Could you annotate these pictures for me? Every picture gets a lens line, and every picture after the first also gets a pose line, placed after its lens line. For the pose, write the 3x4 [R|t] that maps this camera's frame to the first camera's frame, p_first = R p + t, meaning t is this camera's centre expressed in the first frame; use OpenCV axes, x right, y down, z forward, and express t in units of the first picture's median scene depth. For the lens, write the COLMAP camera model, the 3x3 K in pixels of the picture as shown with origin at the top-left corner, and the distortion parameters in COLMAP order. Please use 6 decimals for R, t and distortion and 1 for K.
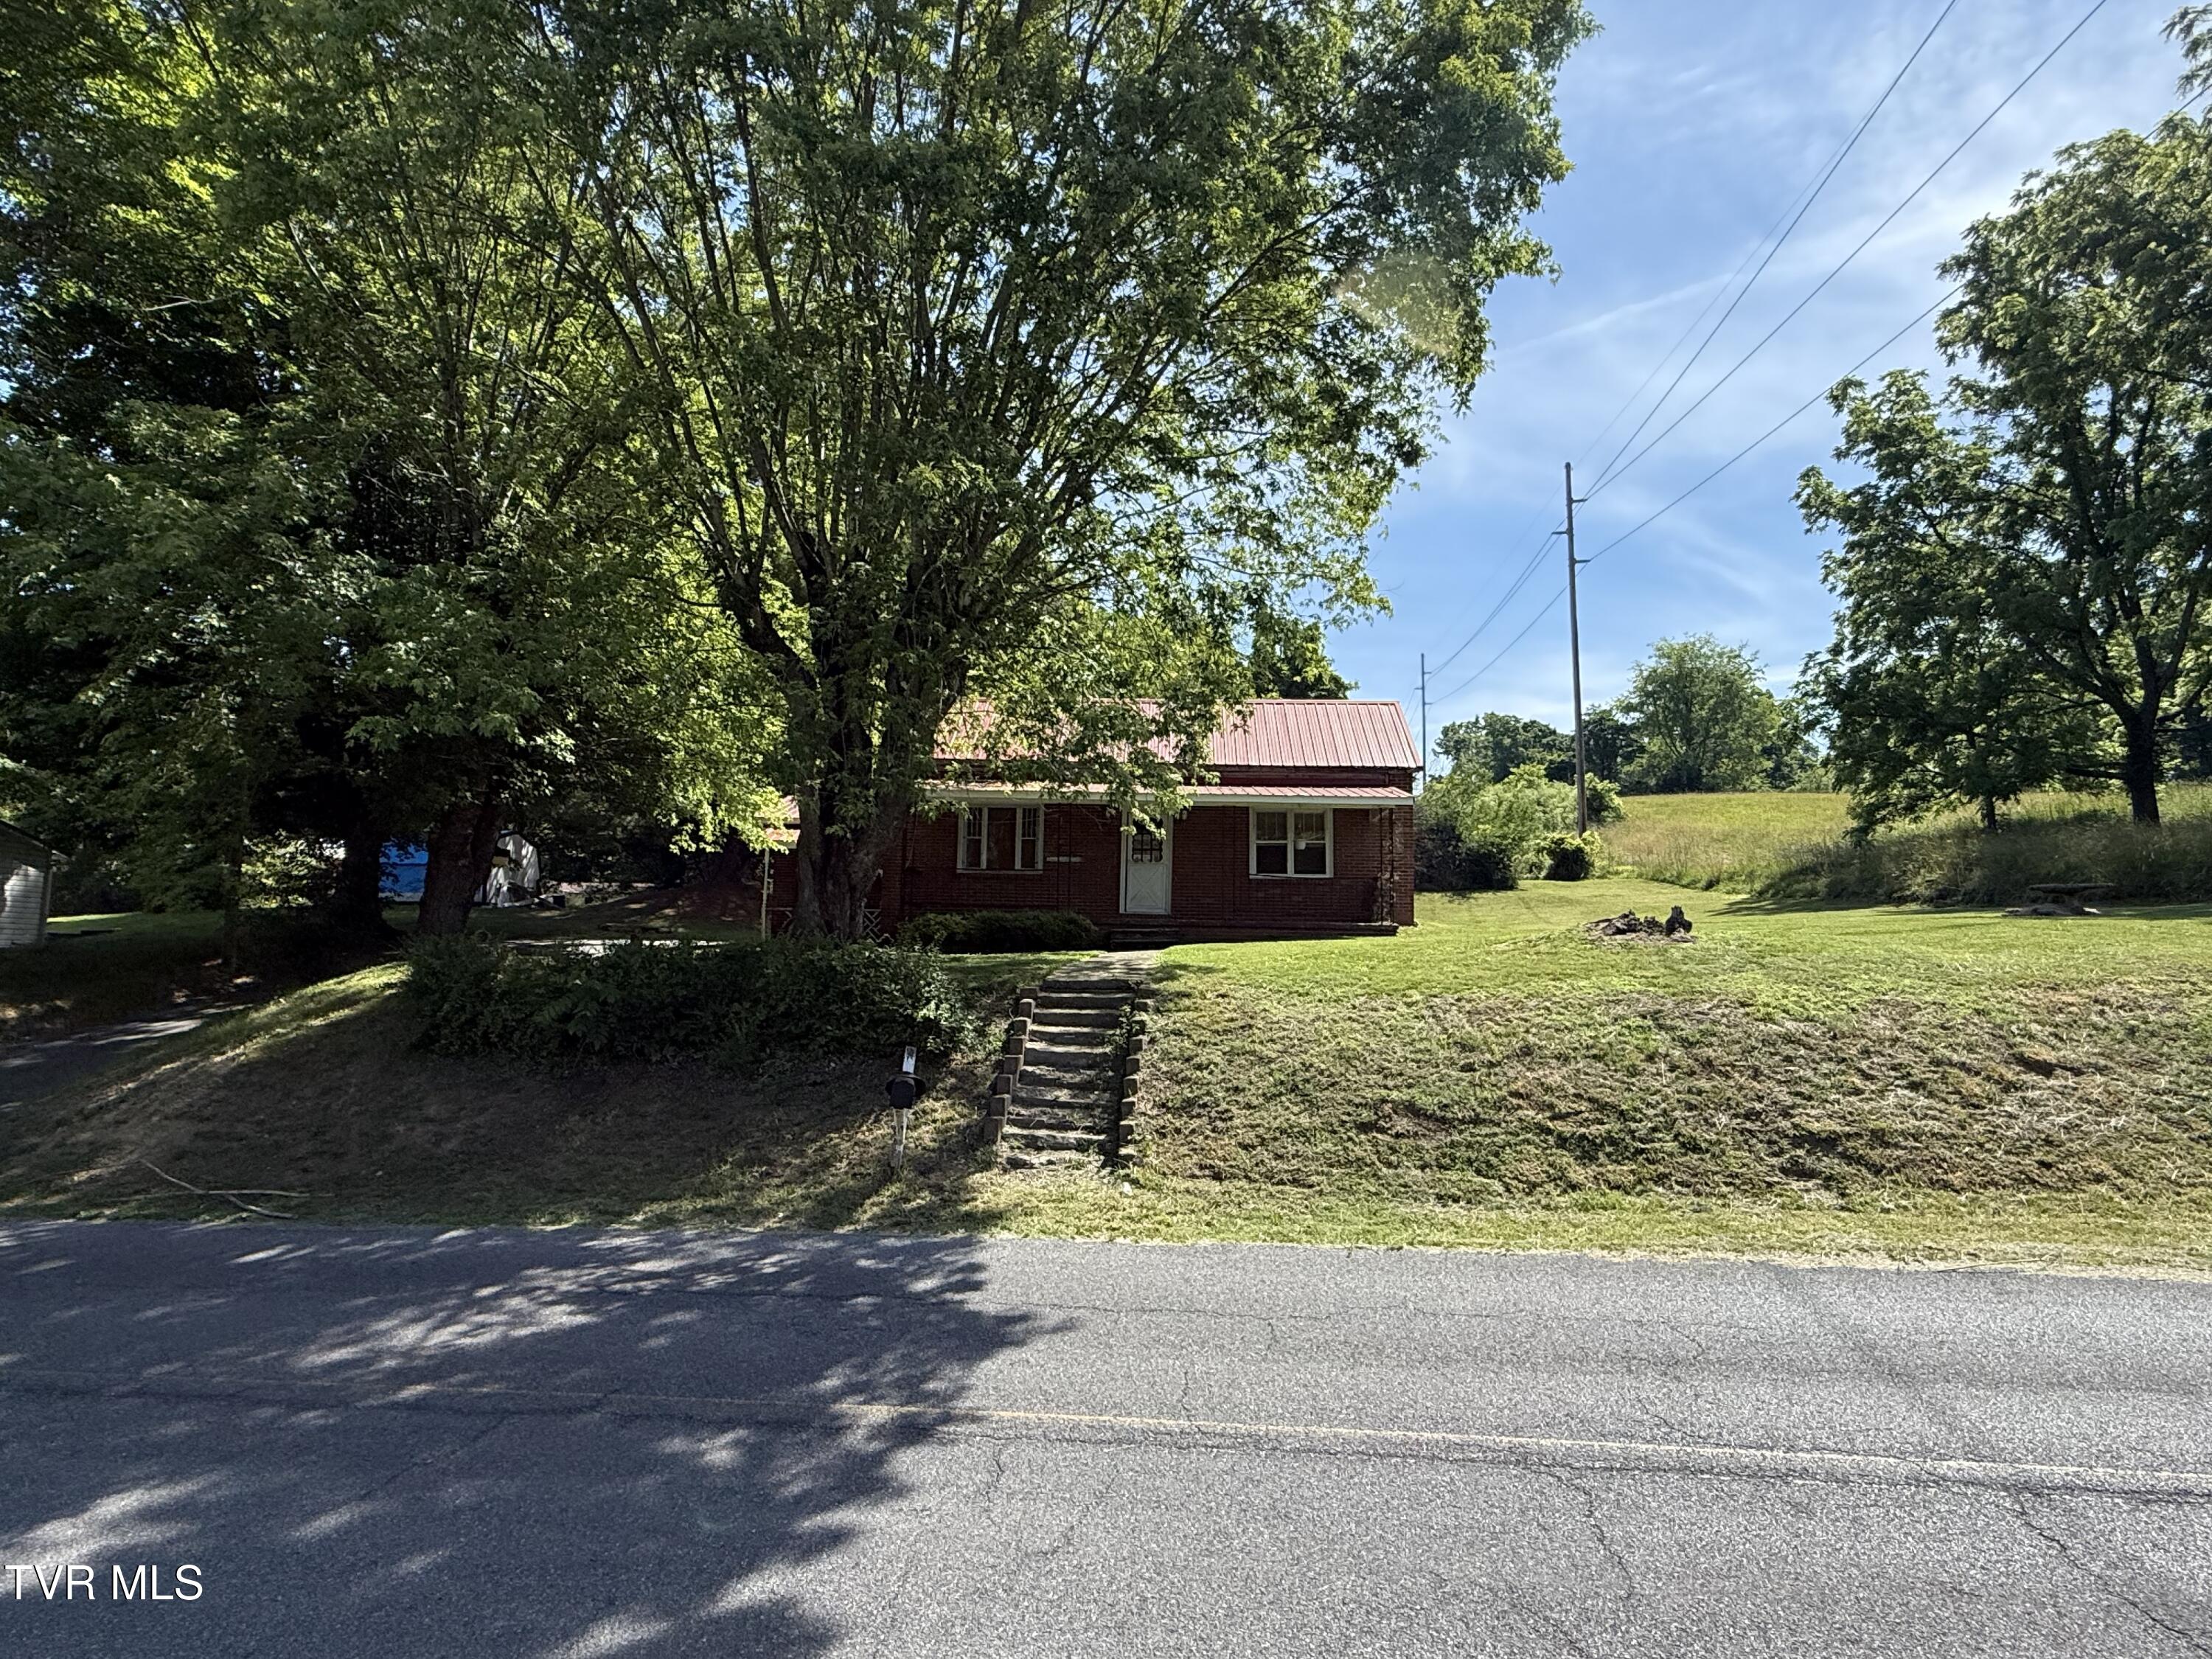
lens RADIAL K [[1184.9, 0, 1106.0], [0, 1184.9, 829.5], [0, 0, 1]] dist [-0.000195, 0.001210]
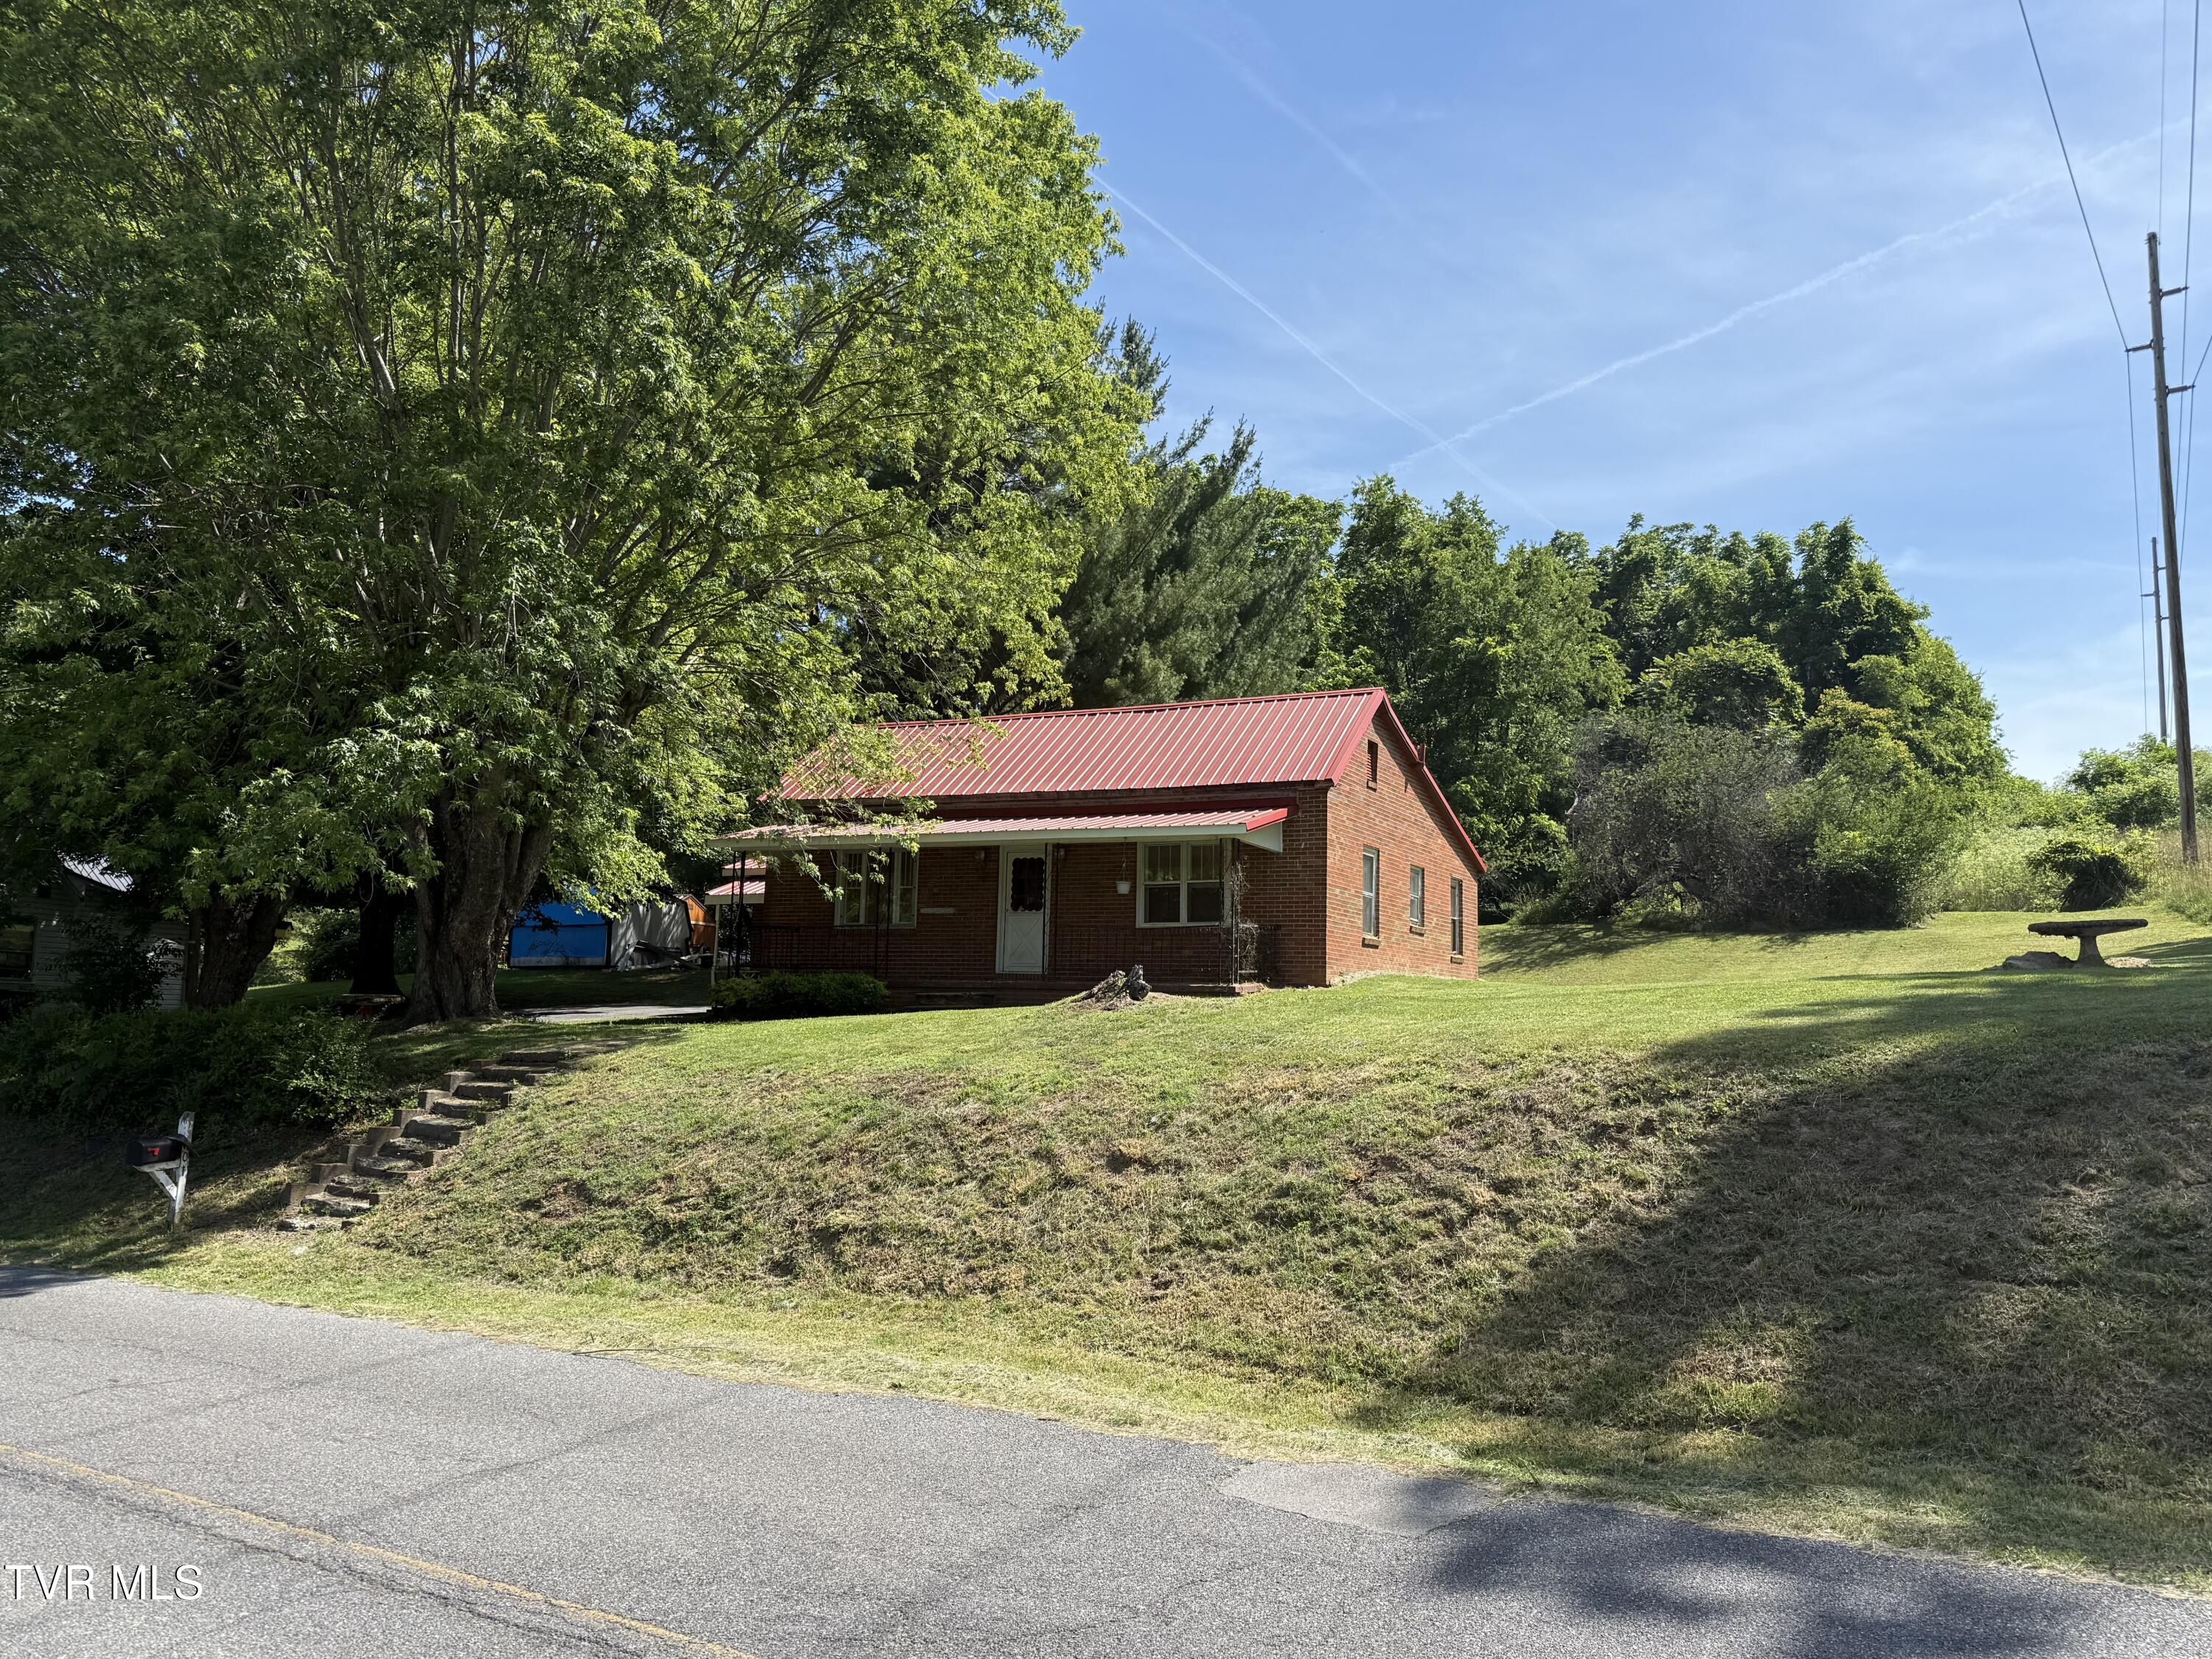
lens RADIAL K [[1677.1, 0, 1106.0], [0, 1677.1, 829.5], [0, 0, 1]] dist [0.002976, -0.002507]
pose [[0.928170, -0.042559, -0.369714, 0.459343], [0.037119, 0.999073, -0.021819, -0.000804], [0.370300, 0.006528, 0.928889, -0.027755]]
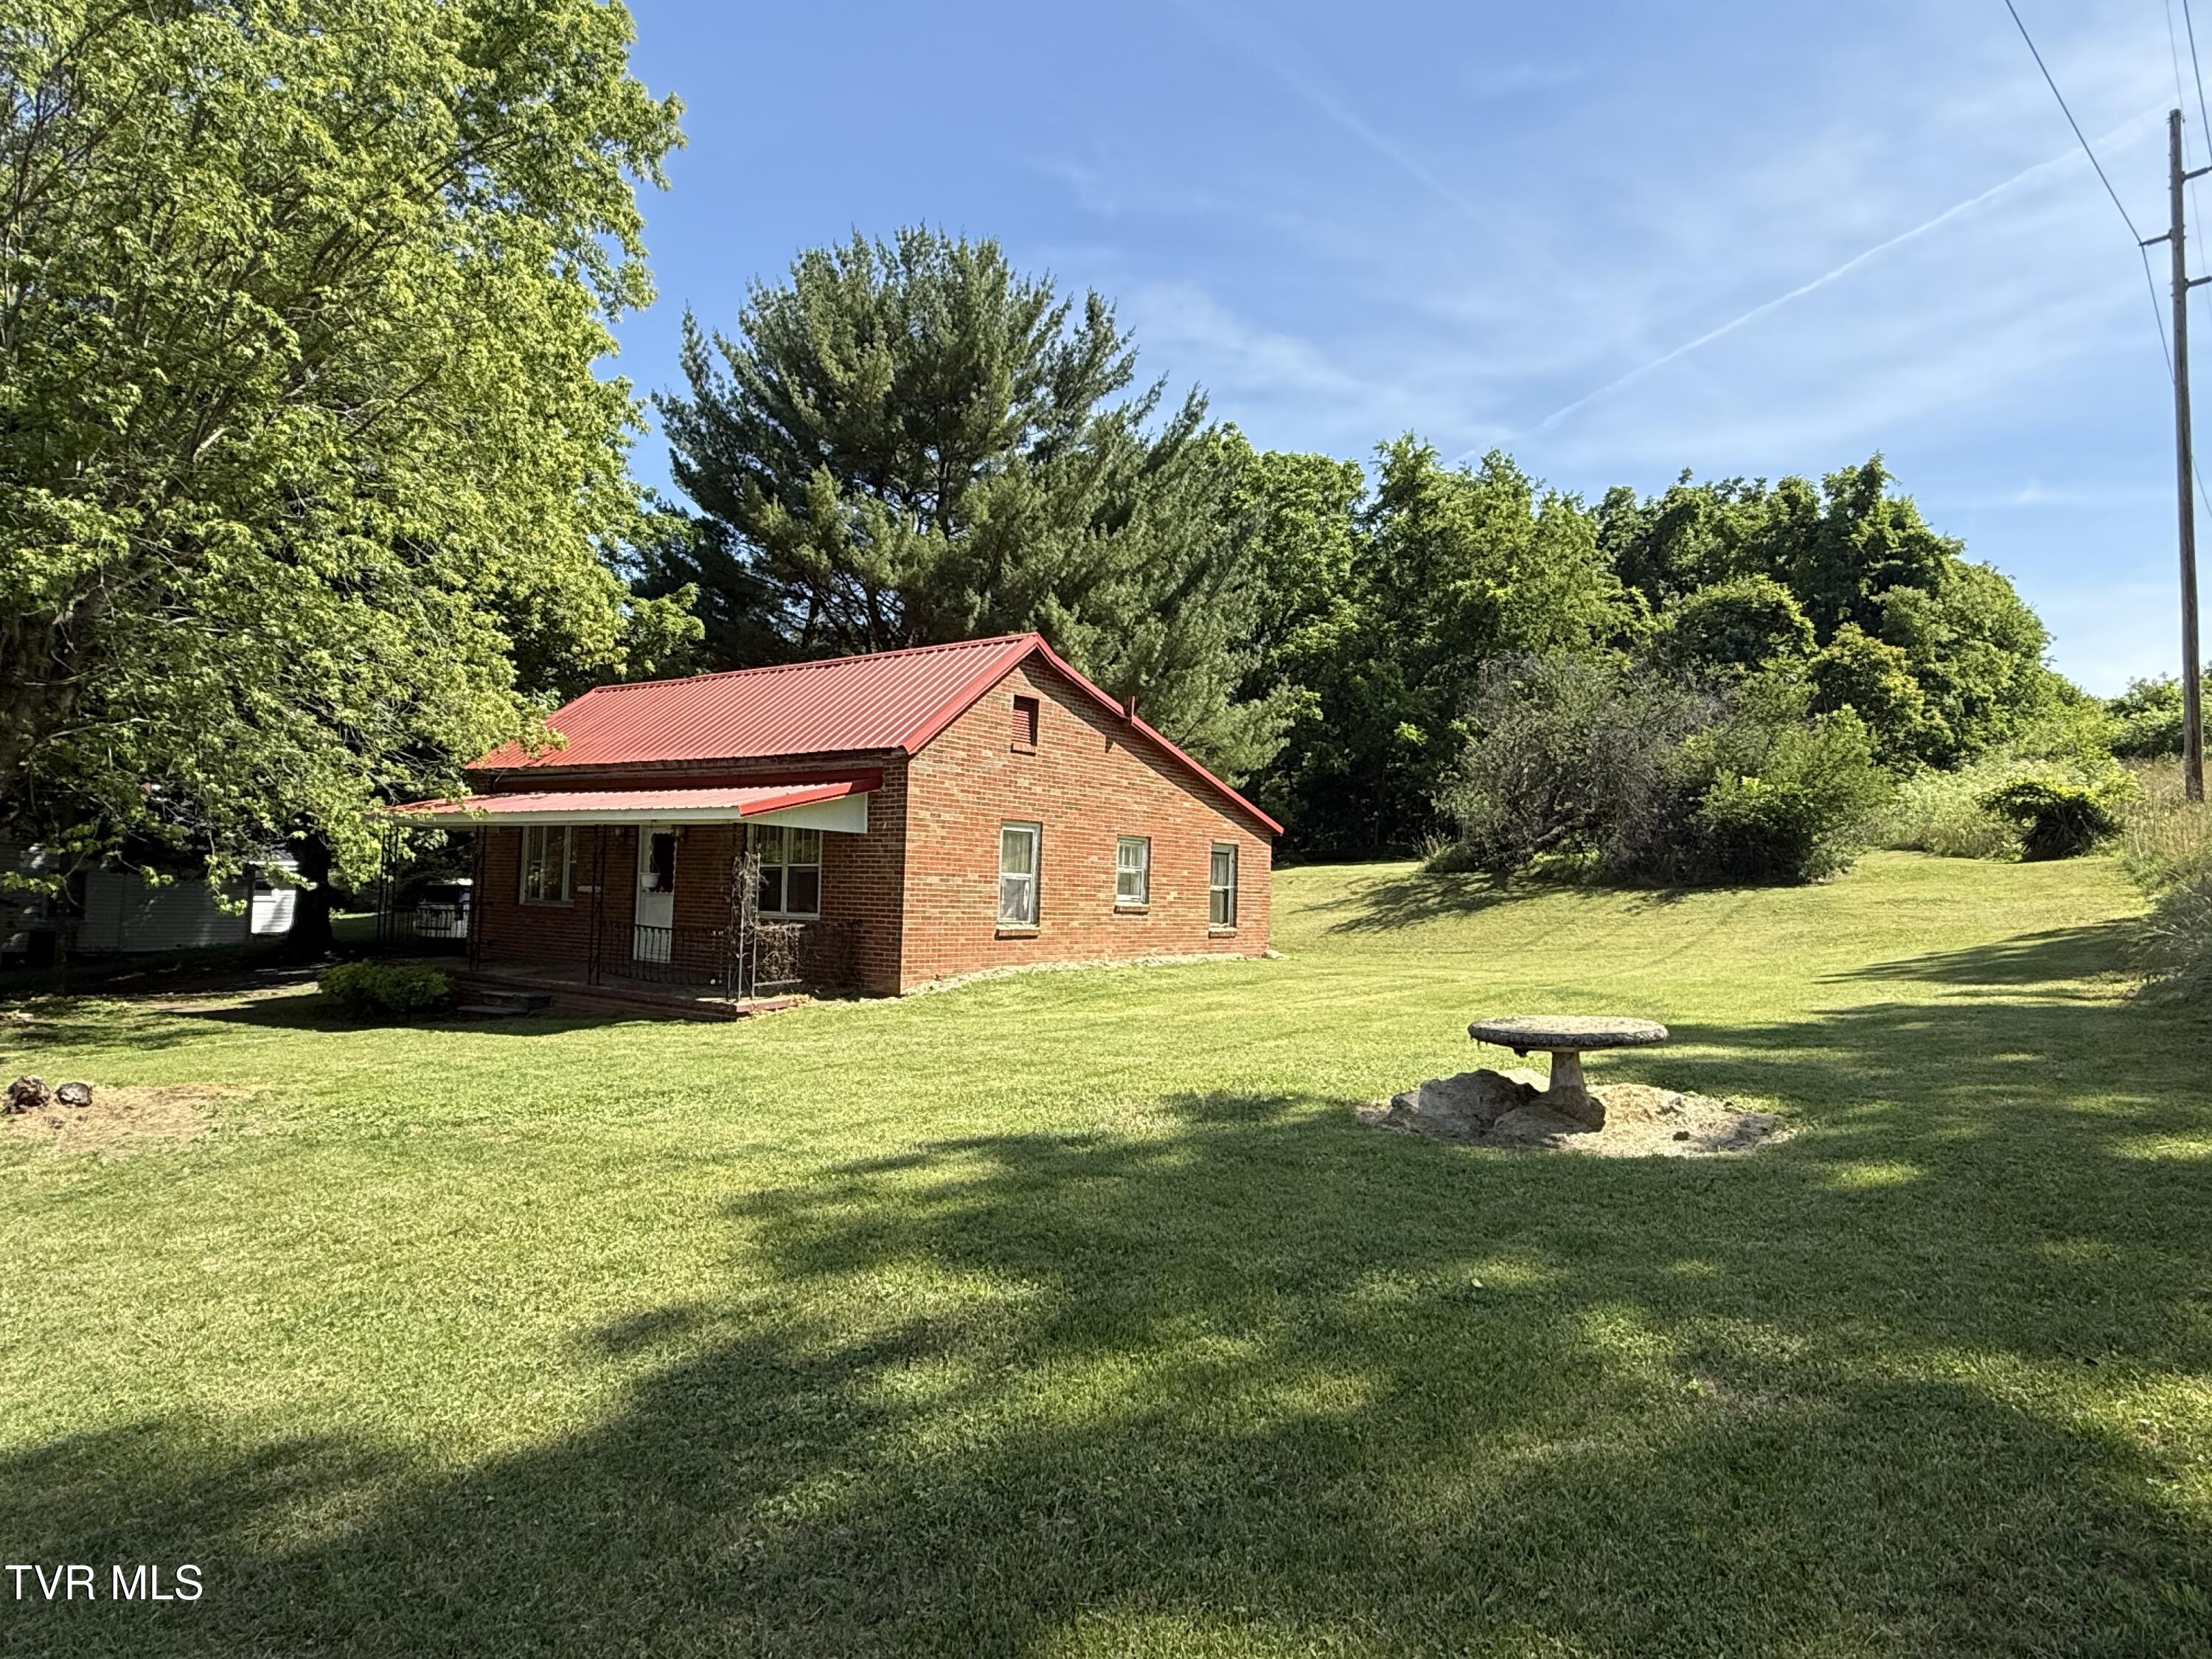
lens RADIAL K [[1321.1, 0, 1114.7], [0, 1321.1, 829.8], [0, 0, 1]] dist [-0.003644, 0.001299]
pose [[0.858386, -0.031246, -0.512052, 0.632166], [0.049878, 0.998498, 0.022683, -0.015744], [0.510574, -0.045010, 0.858655, 0.441009]]
